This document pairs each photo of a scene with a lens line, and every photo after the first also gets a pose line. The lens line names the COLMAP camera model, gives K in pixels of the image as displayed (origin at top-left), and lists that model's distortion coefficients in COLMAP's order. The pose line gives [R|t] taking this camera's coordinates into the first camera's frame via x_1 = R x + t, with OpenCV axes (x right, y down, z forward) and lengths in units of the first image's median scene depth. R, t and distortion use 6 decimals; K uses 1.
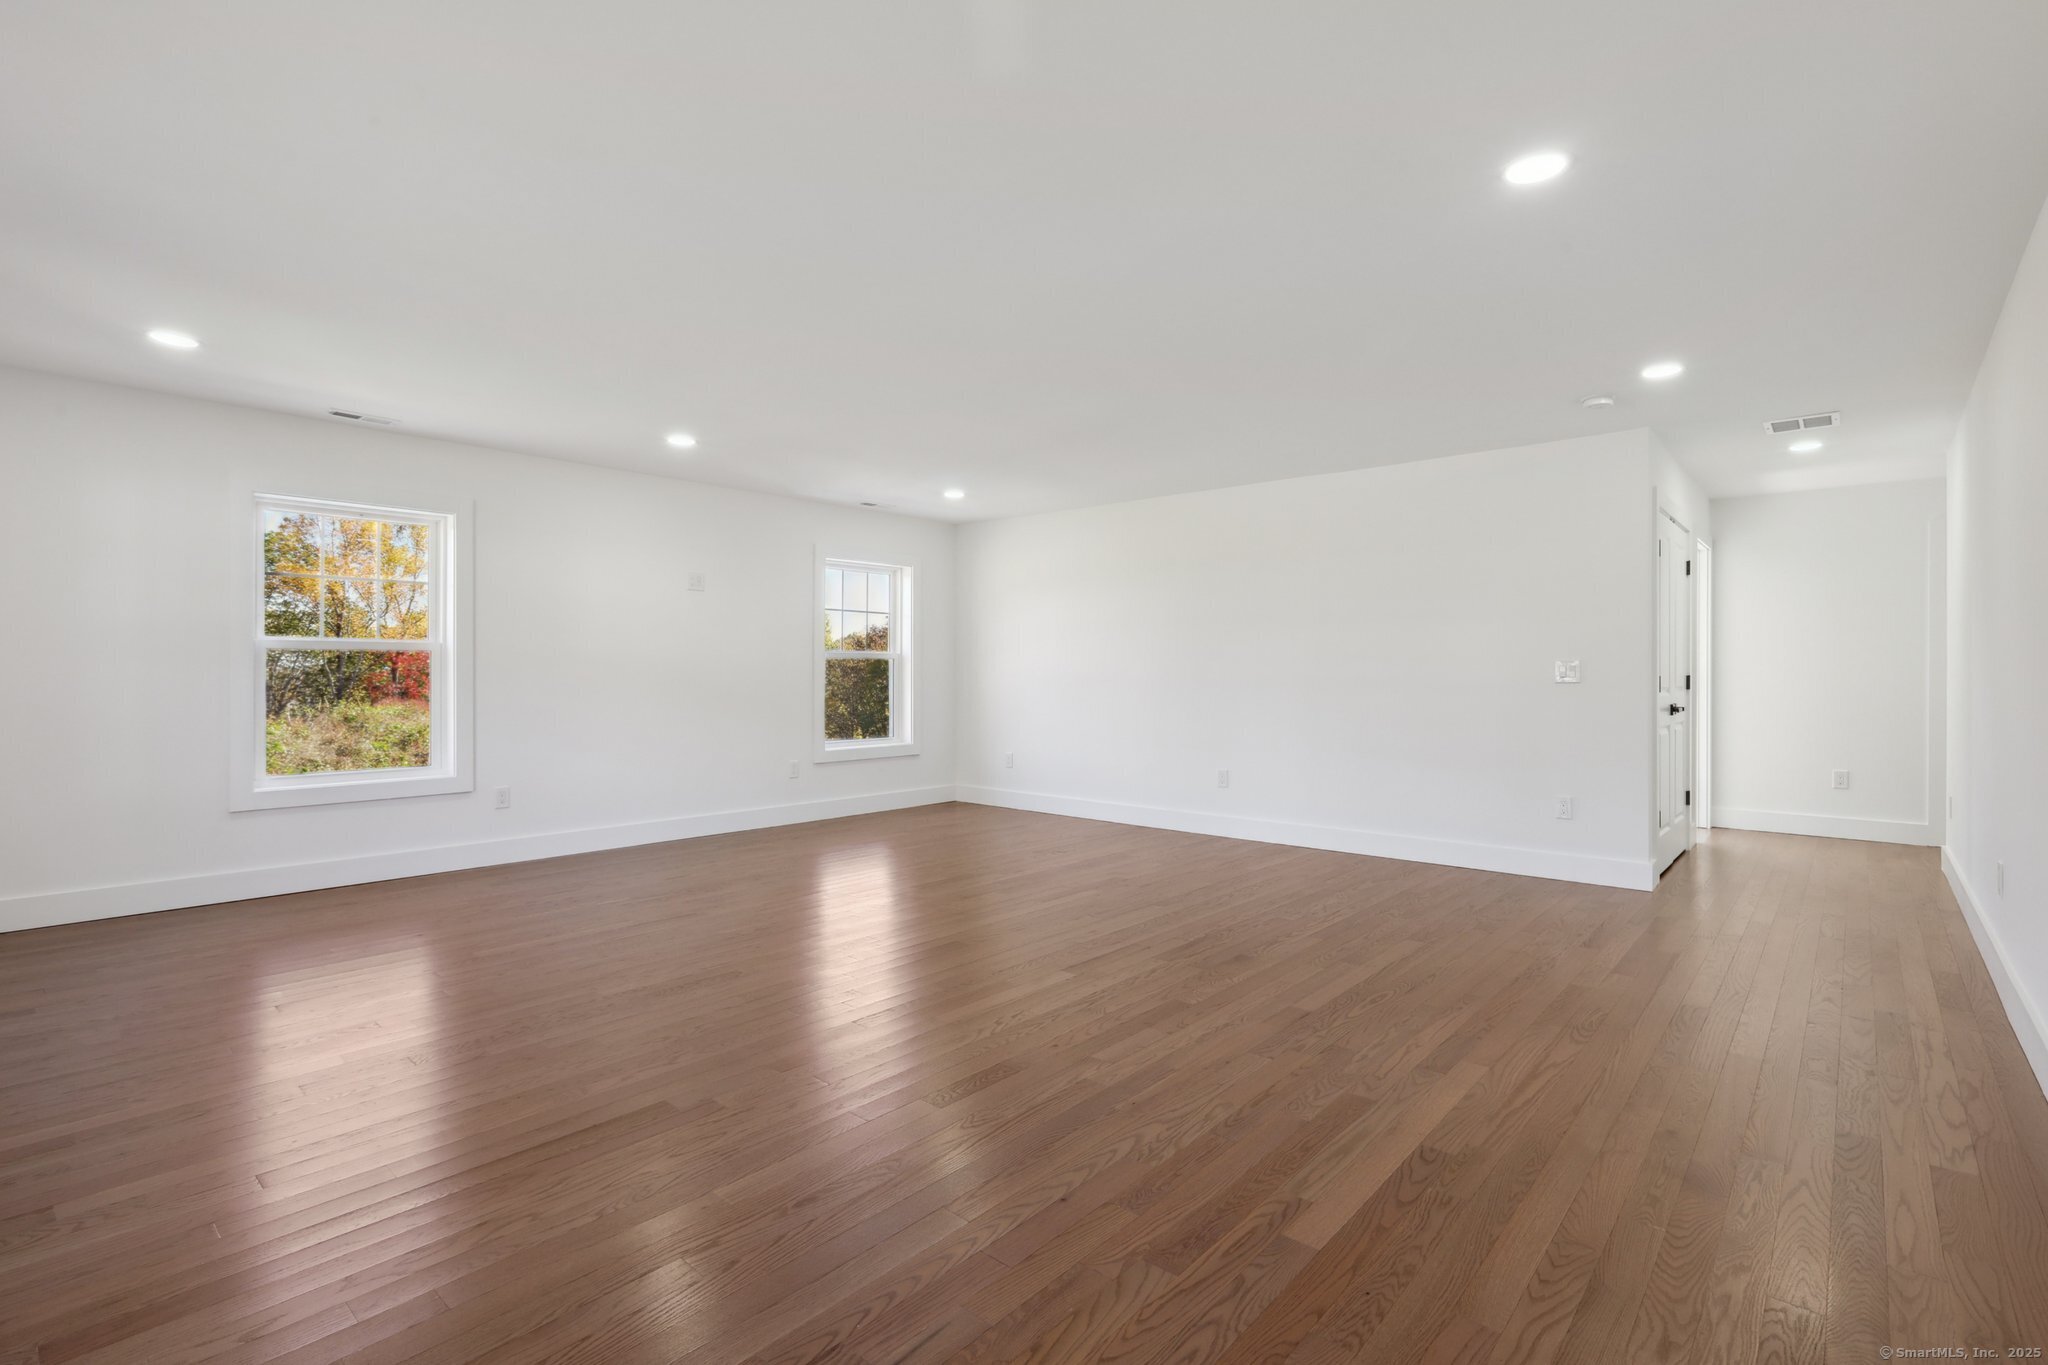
lens RADIAL K [[944.3, 0, 1025.9], [0, 944.3, 673.7], [0, 0, 1]] dist [0.000710, 0.000592]
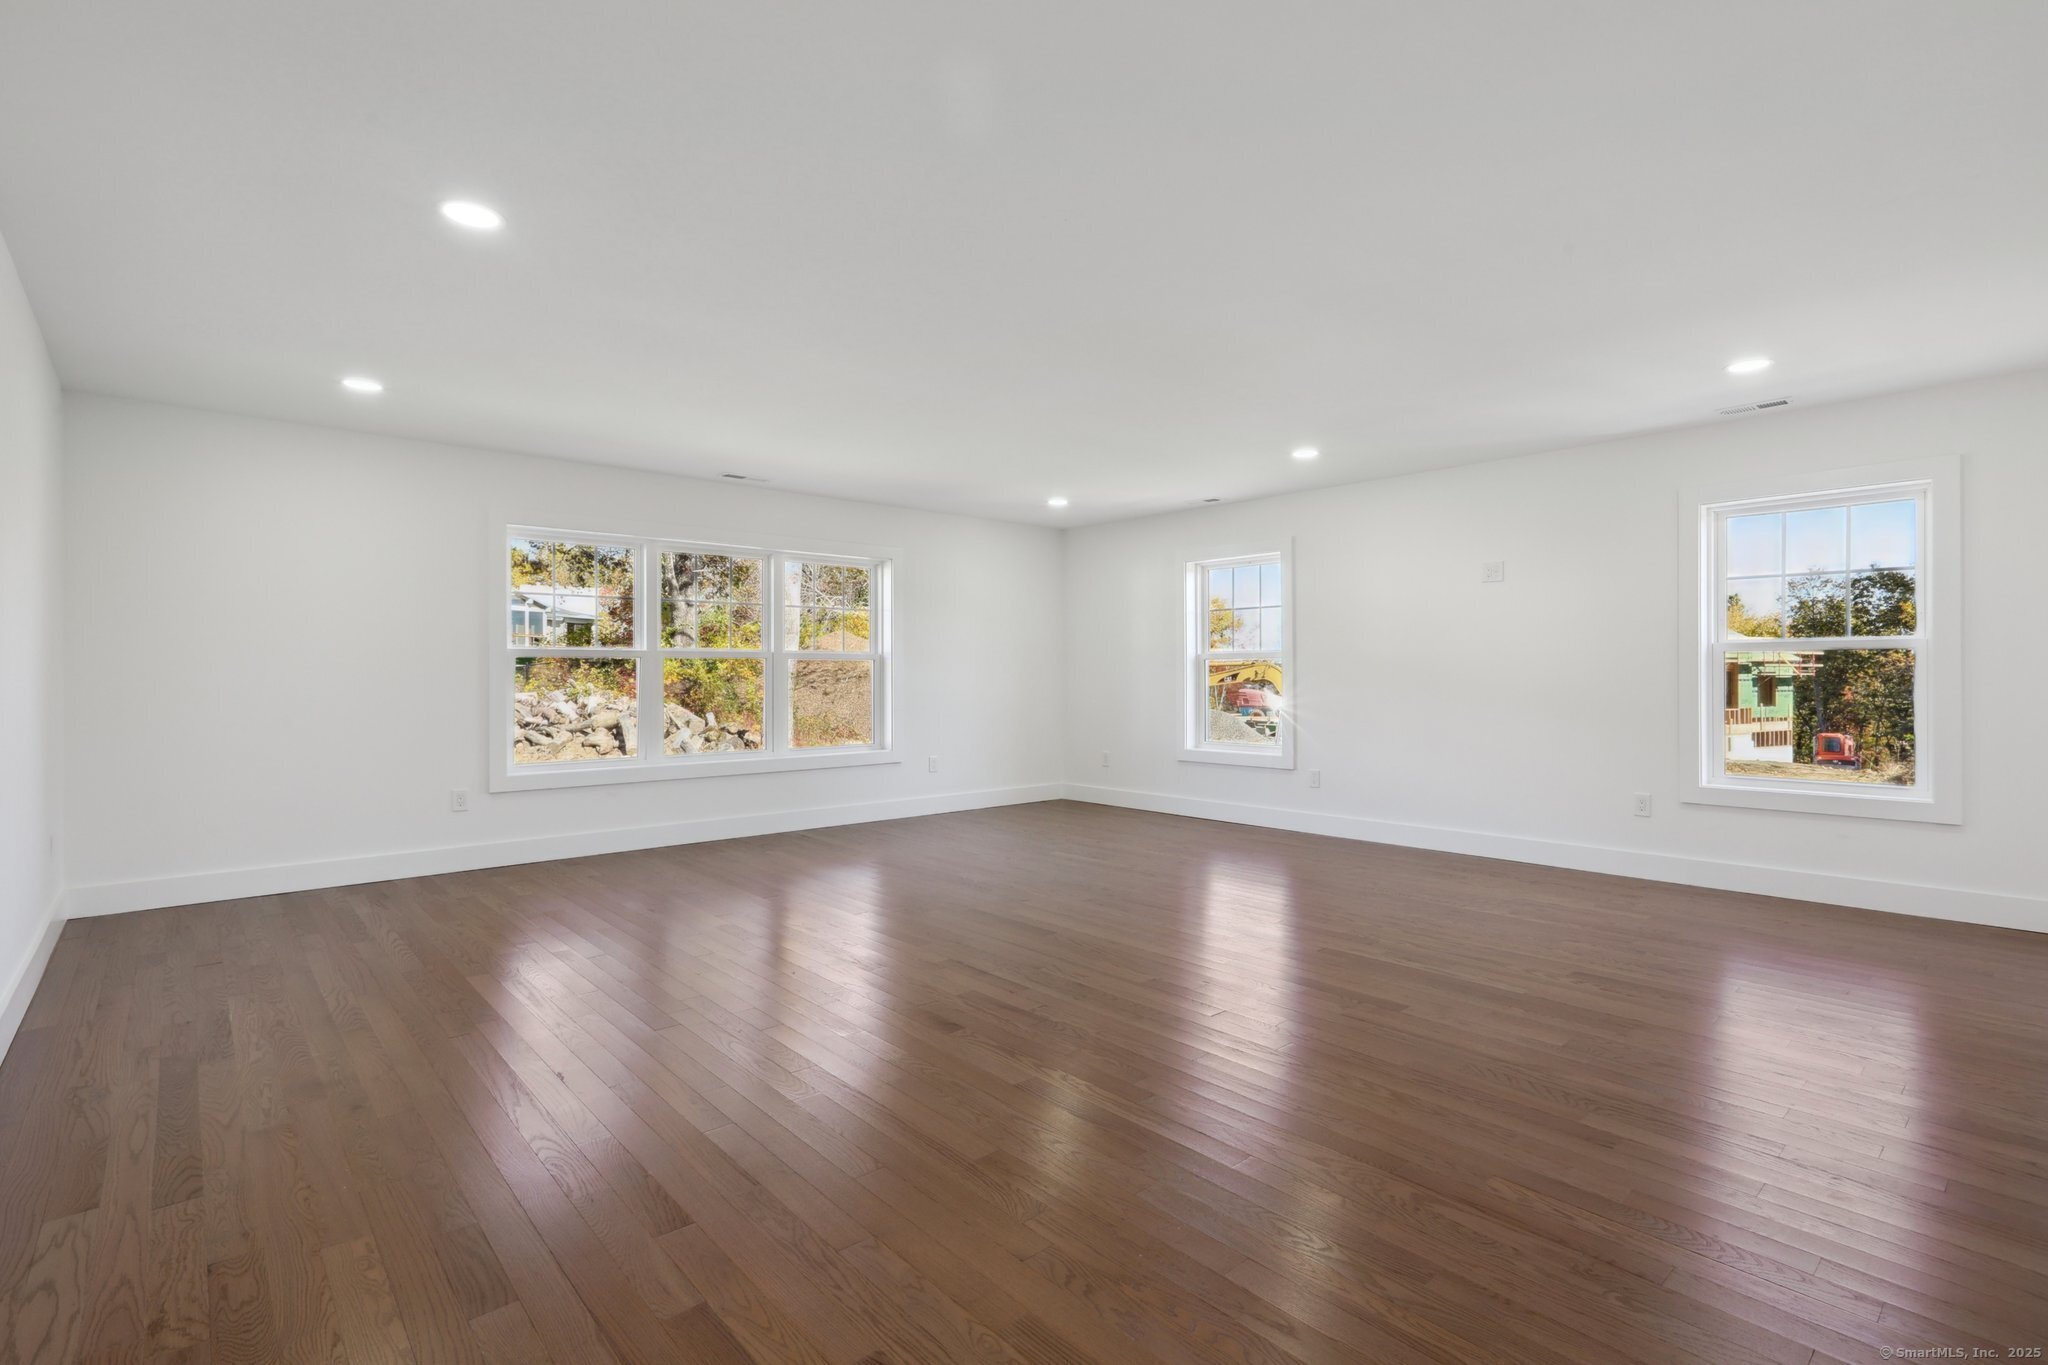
lens RADIAL K [[944.3, 0, 1025.9], [0, 944.3, 673.7], [0, 0, 1]] dist [0.000710, 0.000592]
pose [[-0.118470, -0.004643, -0.992947, 0.758369], [0.002088, 0.999986, -0.004925, 0.003385], [0.992955, -0.002657, -0.118458, 0.861276]]
